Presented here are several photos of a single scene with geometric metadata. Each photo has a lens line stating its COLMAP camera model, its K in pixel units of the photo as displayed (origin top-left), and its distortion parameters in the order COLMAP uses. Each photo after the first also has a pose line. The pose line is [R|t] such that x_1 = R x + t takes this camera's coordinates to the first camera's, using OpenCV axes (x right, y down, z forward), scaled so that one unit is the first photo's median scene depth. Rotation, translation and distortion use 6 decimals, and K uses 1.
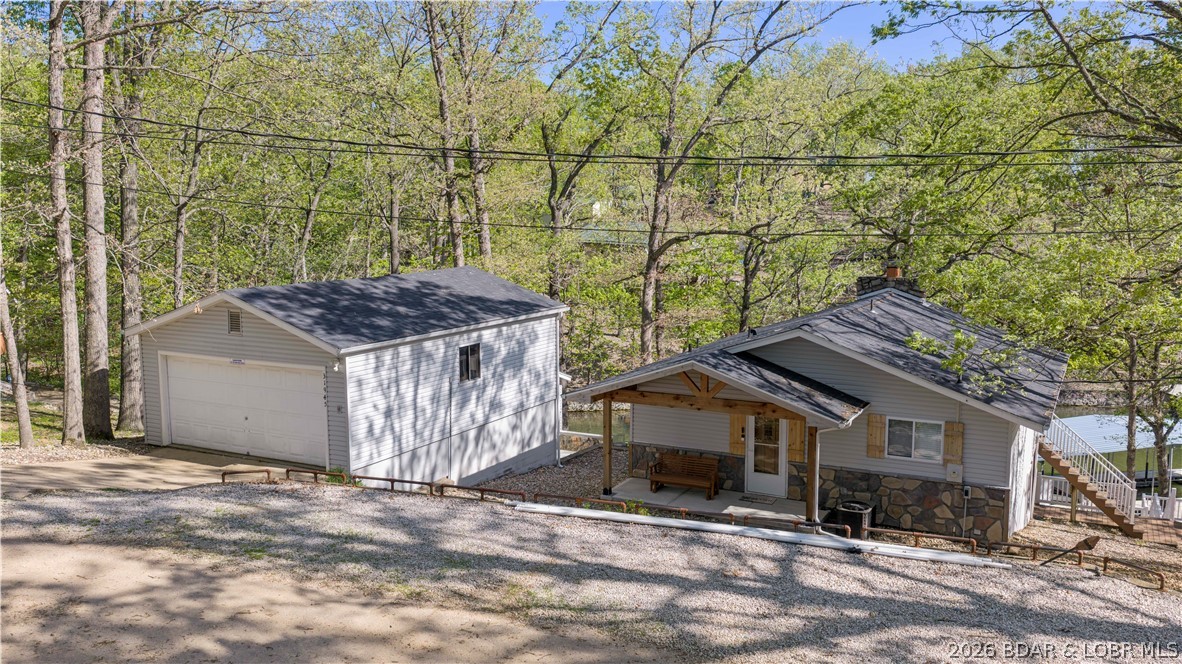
lens RADIAL K [[980.7, 0, 596.0], [0, 980.7, 331.4], [0, 0, 1]] dist [0.037672, -0.096152]
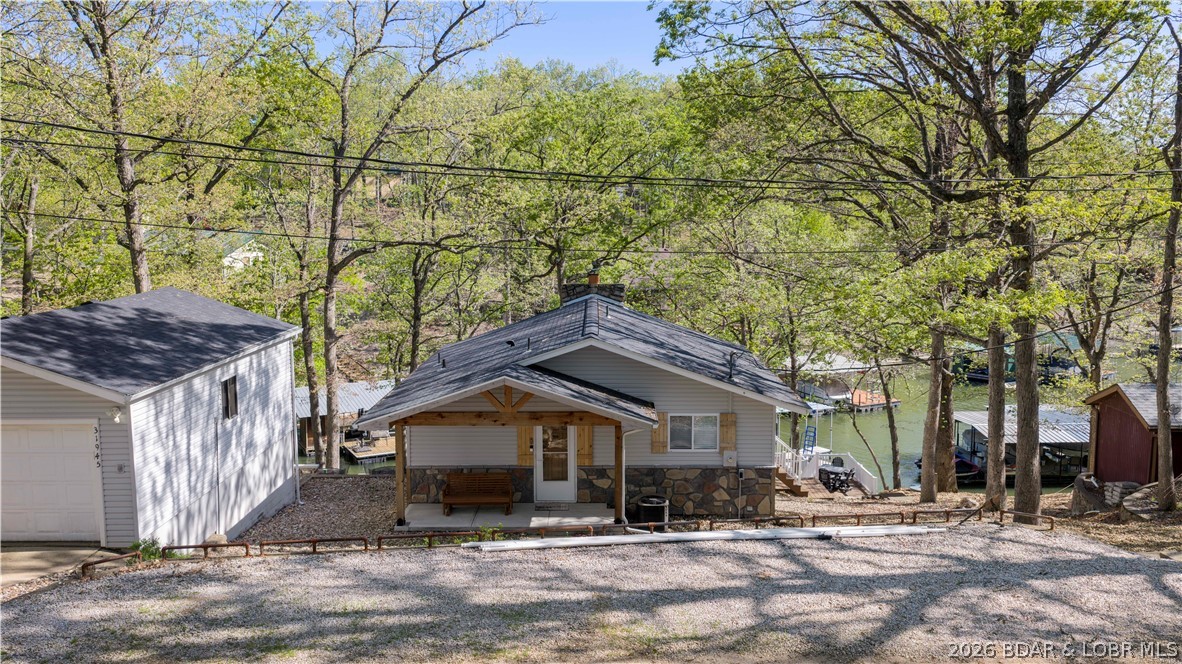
lens RADIAL K [[980.7, 0, 596.0], [0, 980.7, 331.4], [0, 0, 1]] dist [0.037672, -0.096152]
pose [[0.888089, -0.057801, 0.456023, -0.261394], [0.059776, 0.998161, 0.010105, -0.019691], [-0.455768, 0.018285, 0.889911, 0.074614]]
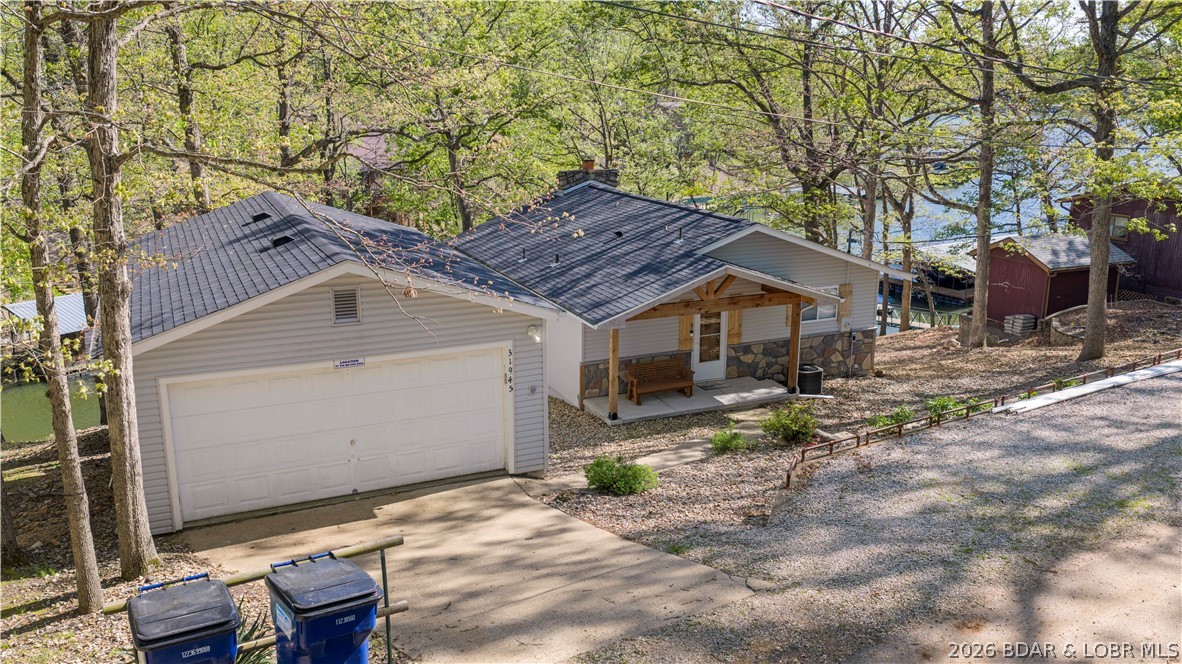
lens RADIAL K [[980.7, 0, 596.0], [0, 980.7, 331.4], [0, 0, 1]] dist [0.037672, -0.096152]
pose [[0.625207, -0.193009, 0.756217, -0.762114], [0.099269, 0.980735, 0.168241, -0.087291], [-0.774120, -0.030117, 0.632322, 0.440541]]
